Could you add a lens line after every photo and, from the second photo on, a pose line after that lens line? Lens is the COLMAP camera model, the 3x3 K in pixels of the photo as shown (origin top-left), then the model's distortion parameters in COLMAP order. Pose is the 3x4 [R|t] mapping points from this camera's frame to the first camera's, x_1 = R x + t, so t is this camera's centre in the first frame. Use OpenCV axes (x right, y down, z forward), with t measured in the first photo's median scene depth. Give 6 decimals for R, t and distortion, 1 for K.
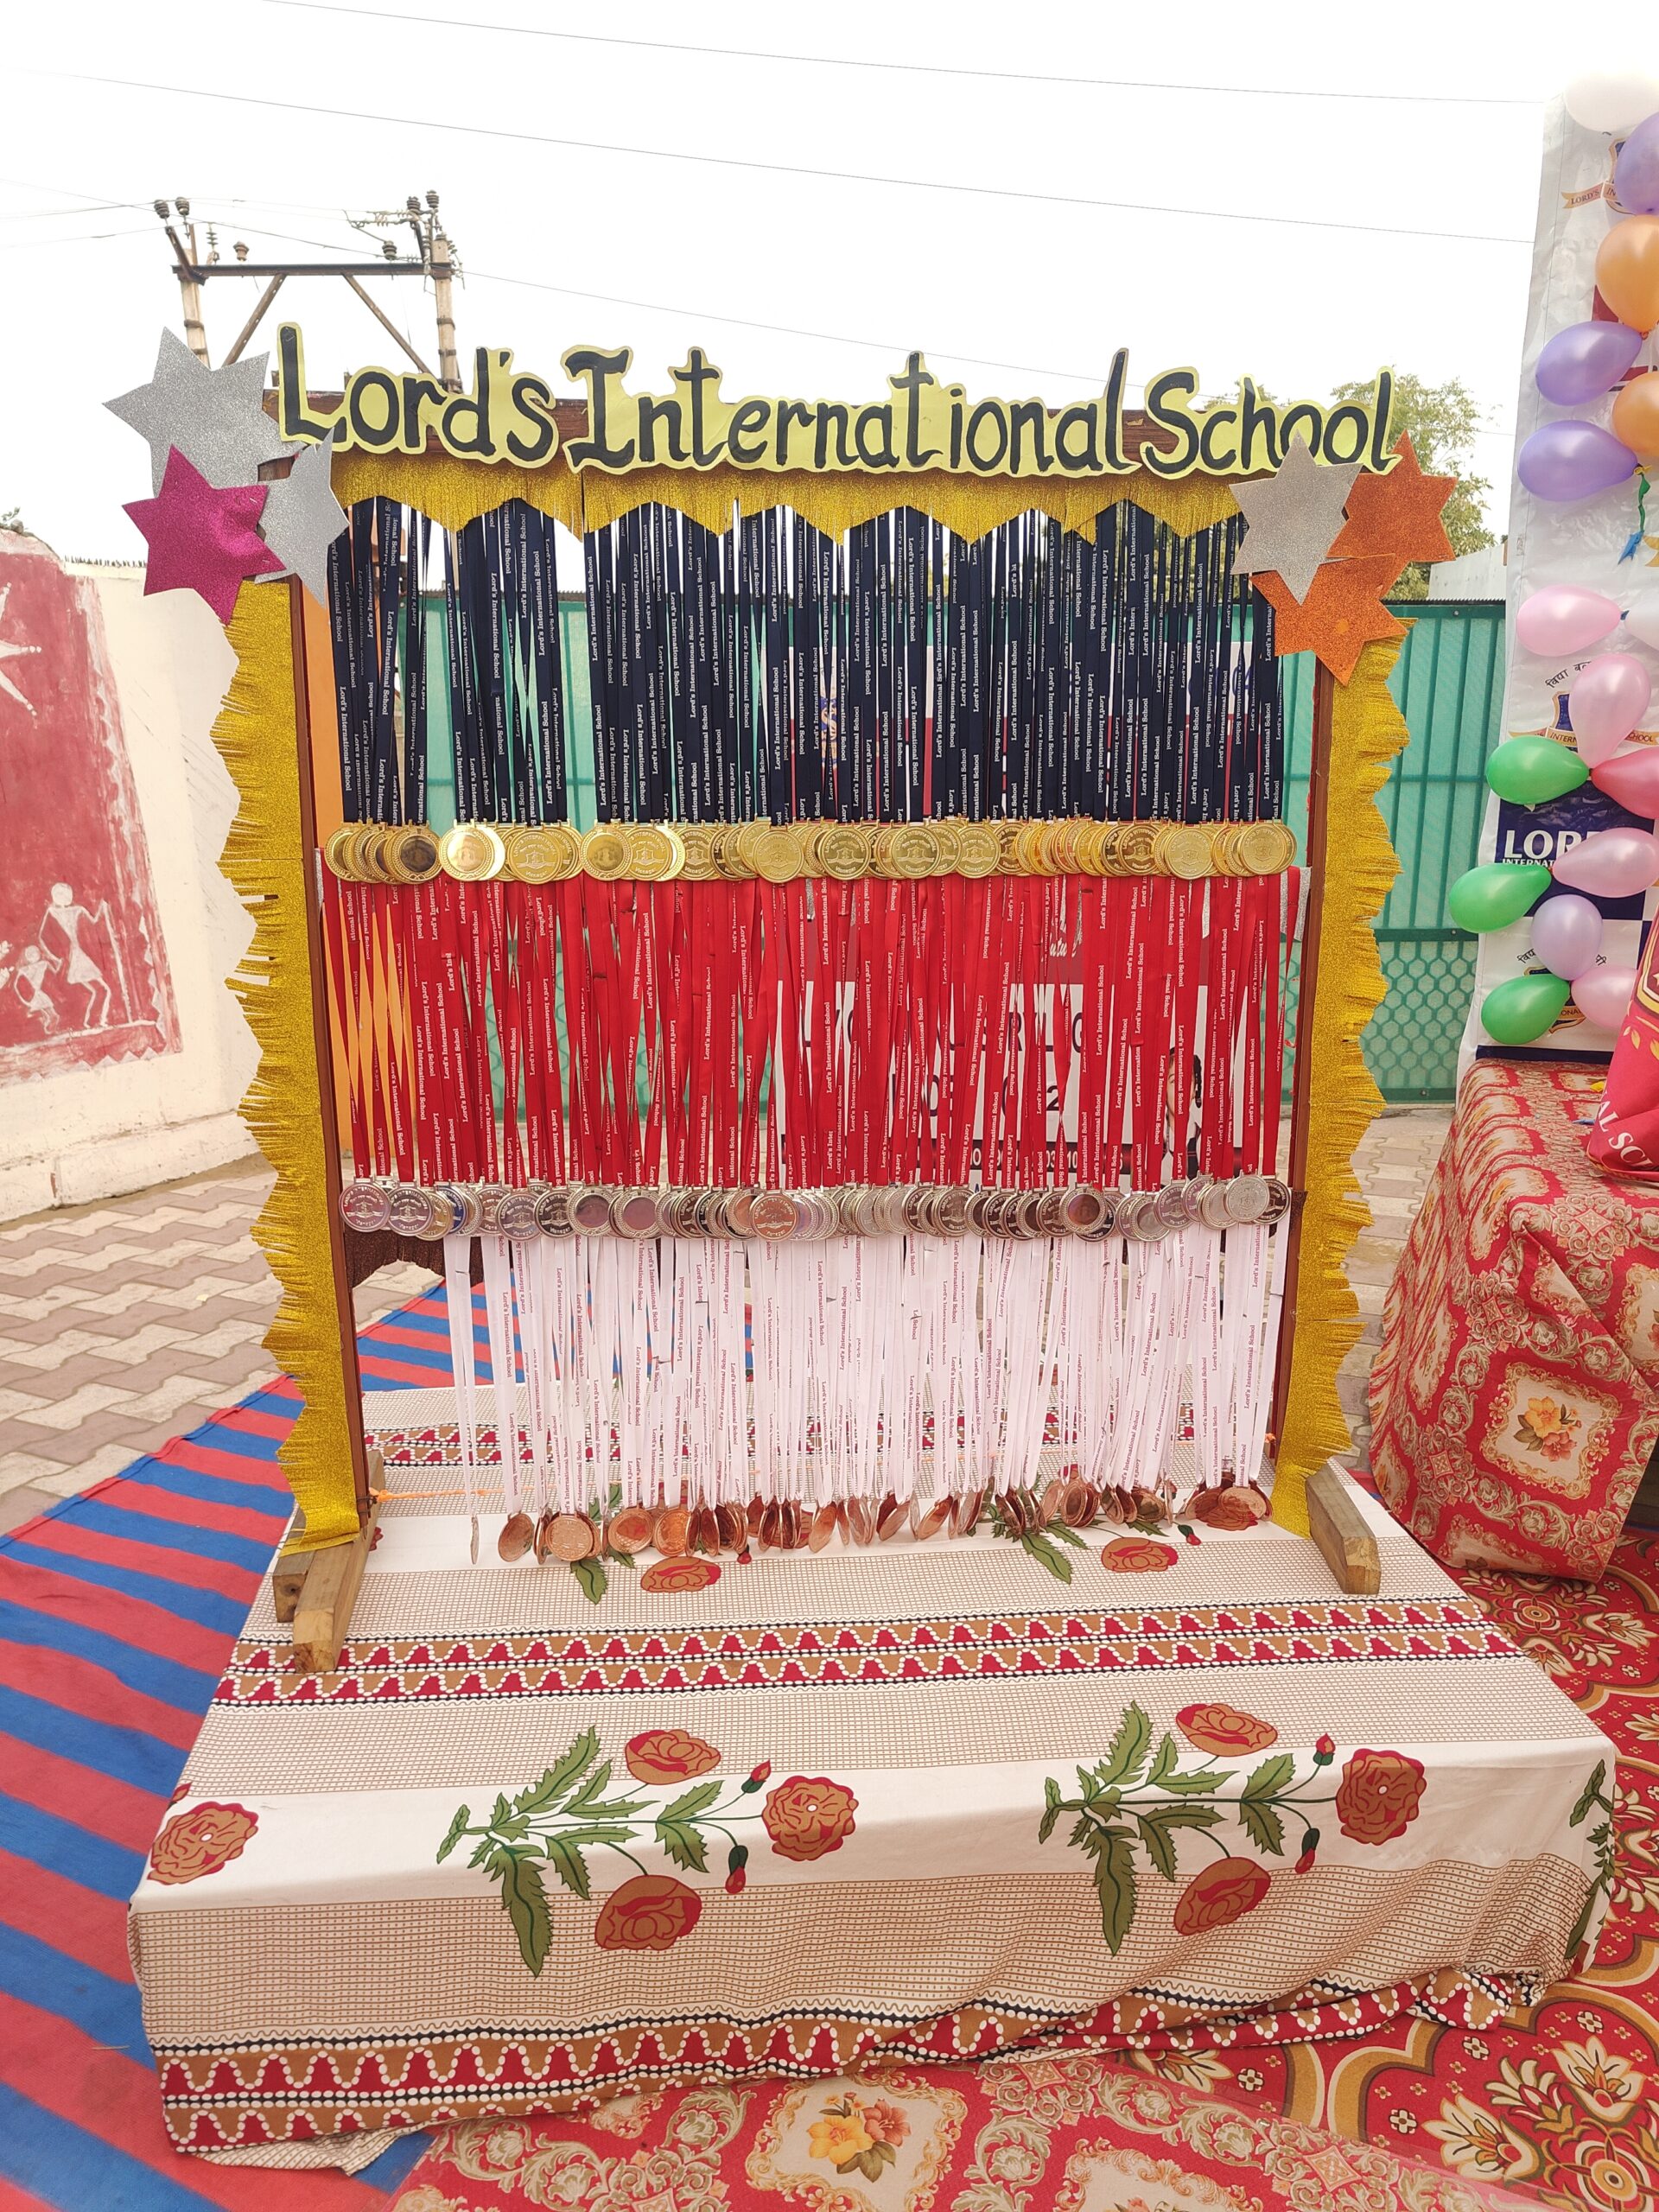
lens RADIAL K [[1511.4, 0, 847.4], [0, 1511.4, 1103.7], [0, 0, 1]] dist [0.018648, -0.013469]
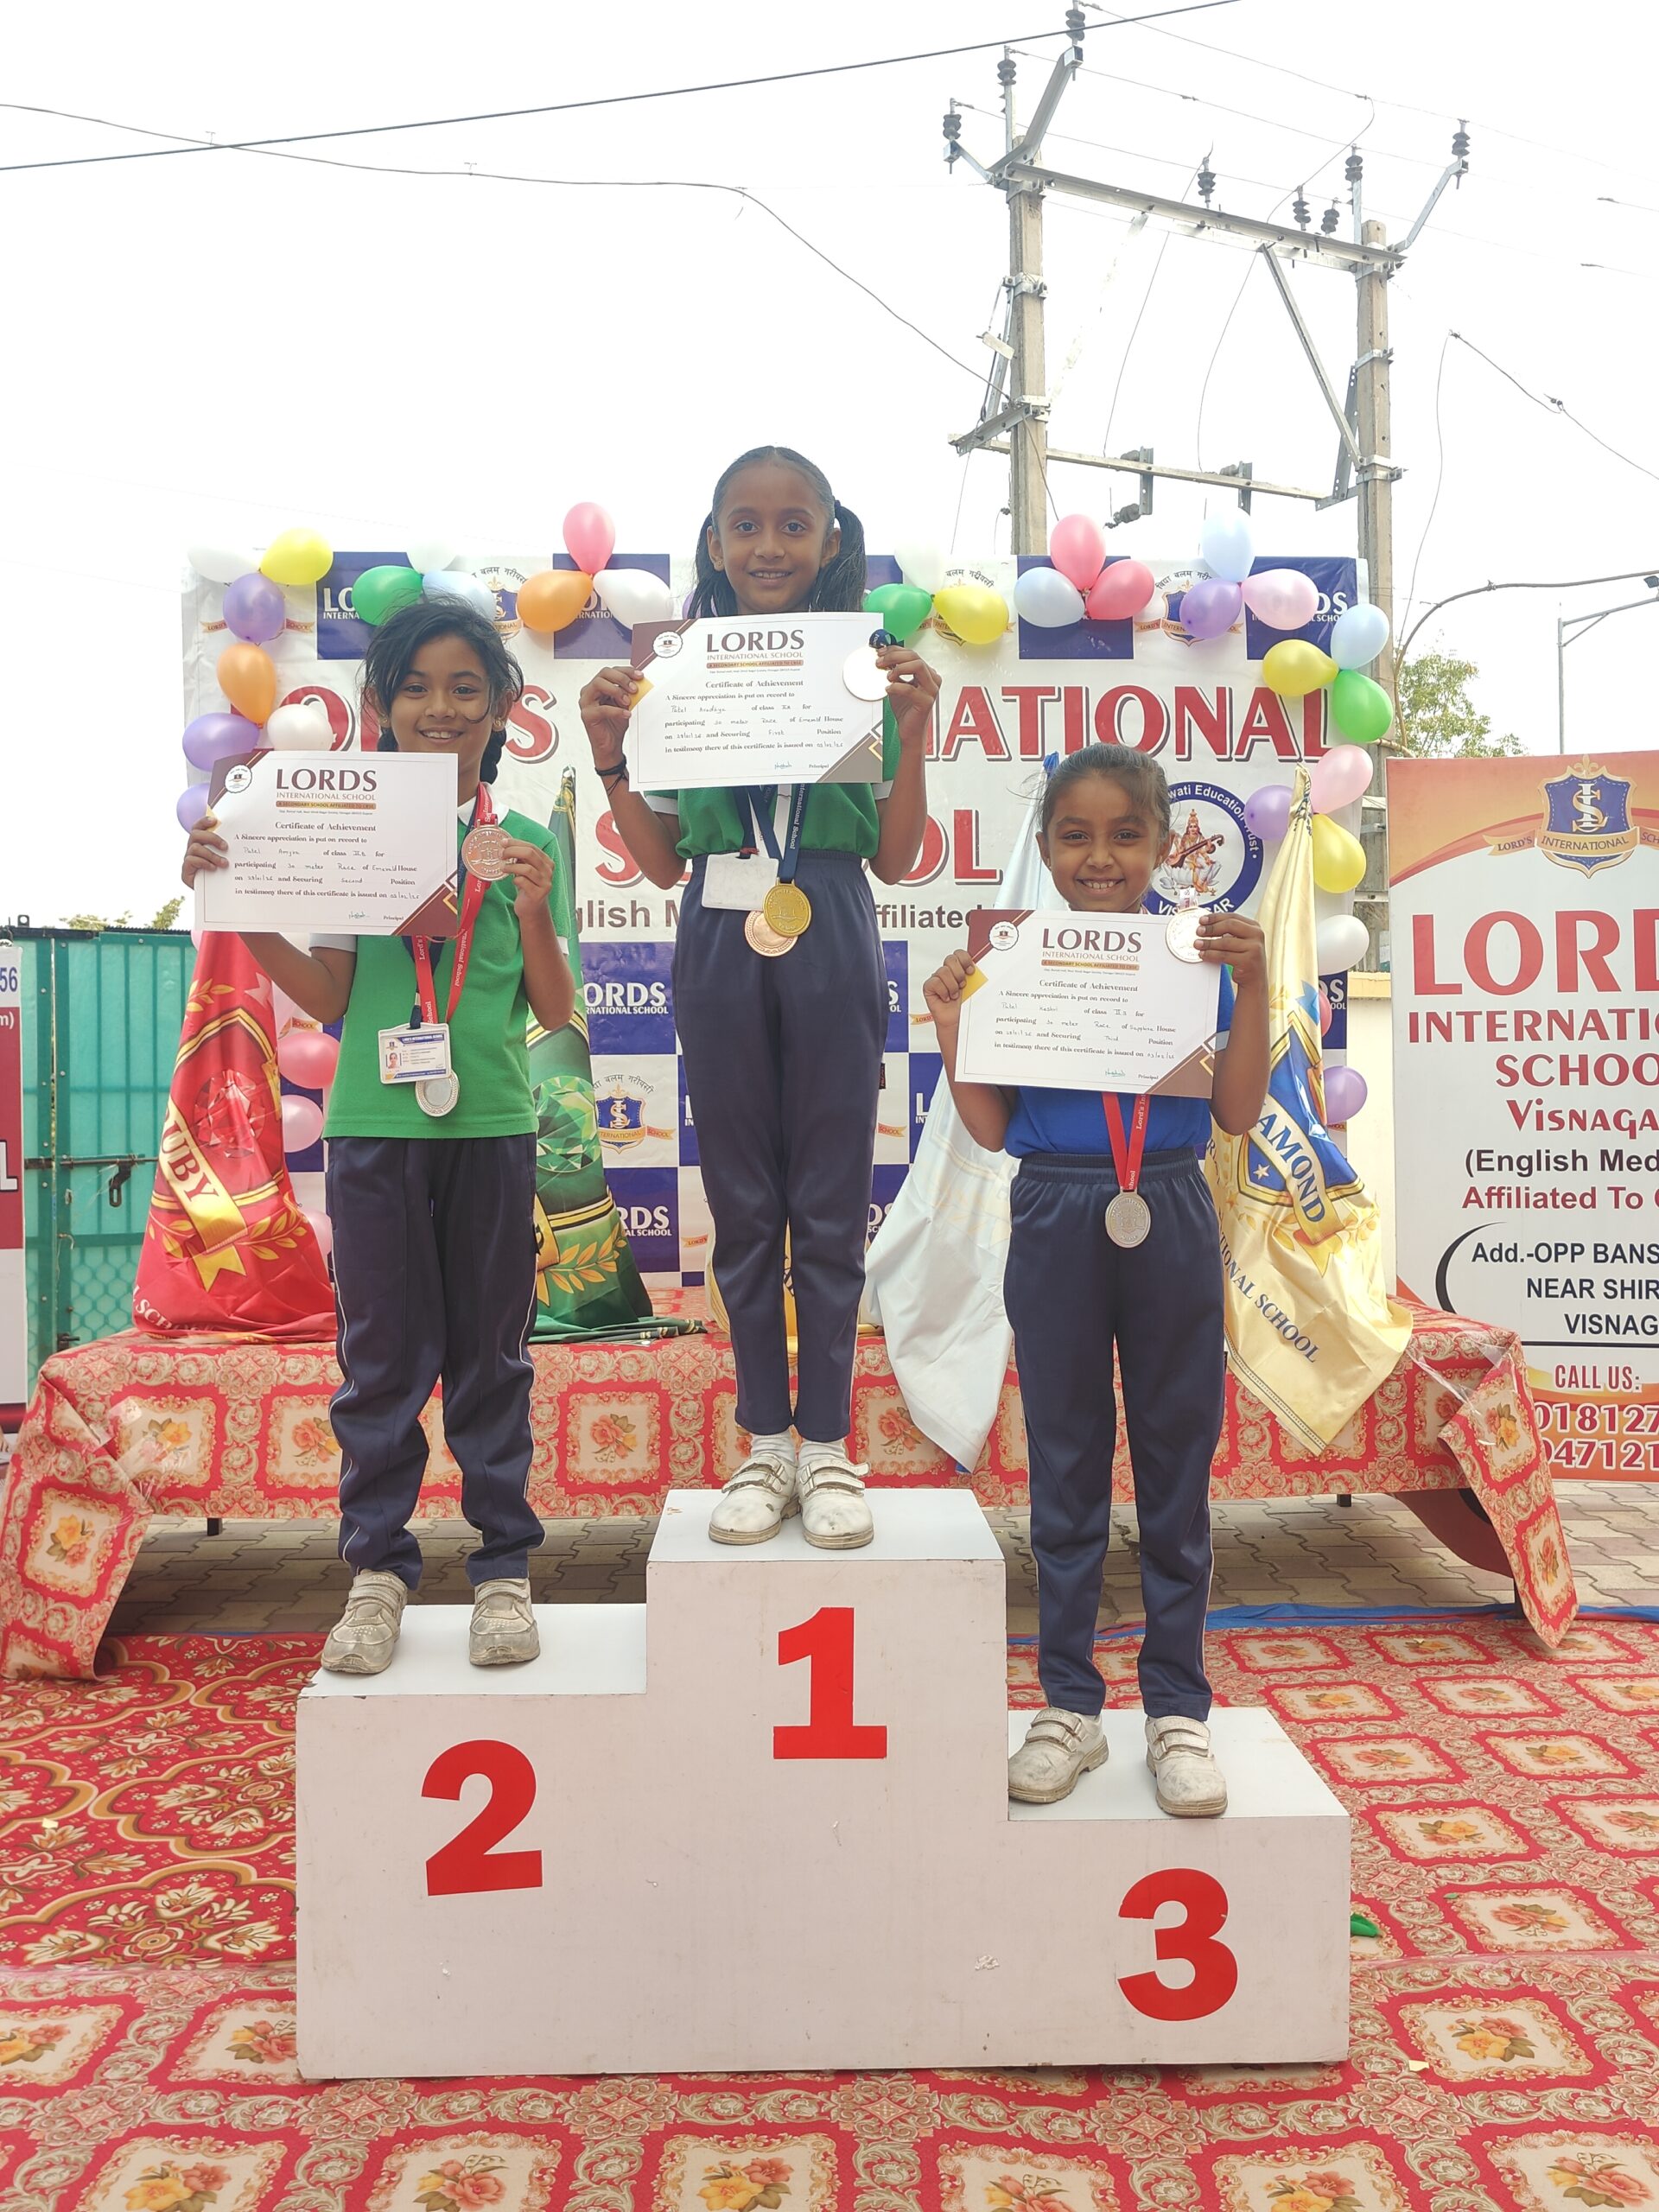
lens RADIAL K [[1783.2, 0, 851.0], [0, 1783.2, 1106.2], [0, 0, 1]] dist [-0.000088, 0.011969]
pose [[0.921766, -0.003431, 0.387733, 0.636390], [0.099228, 0.968751, -0.227323, 0.344889], [-0.374836, 0.248013, 0.893301, -0.786603]]
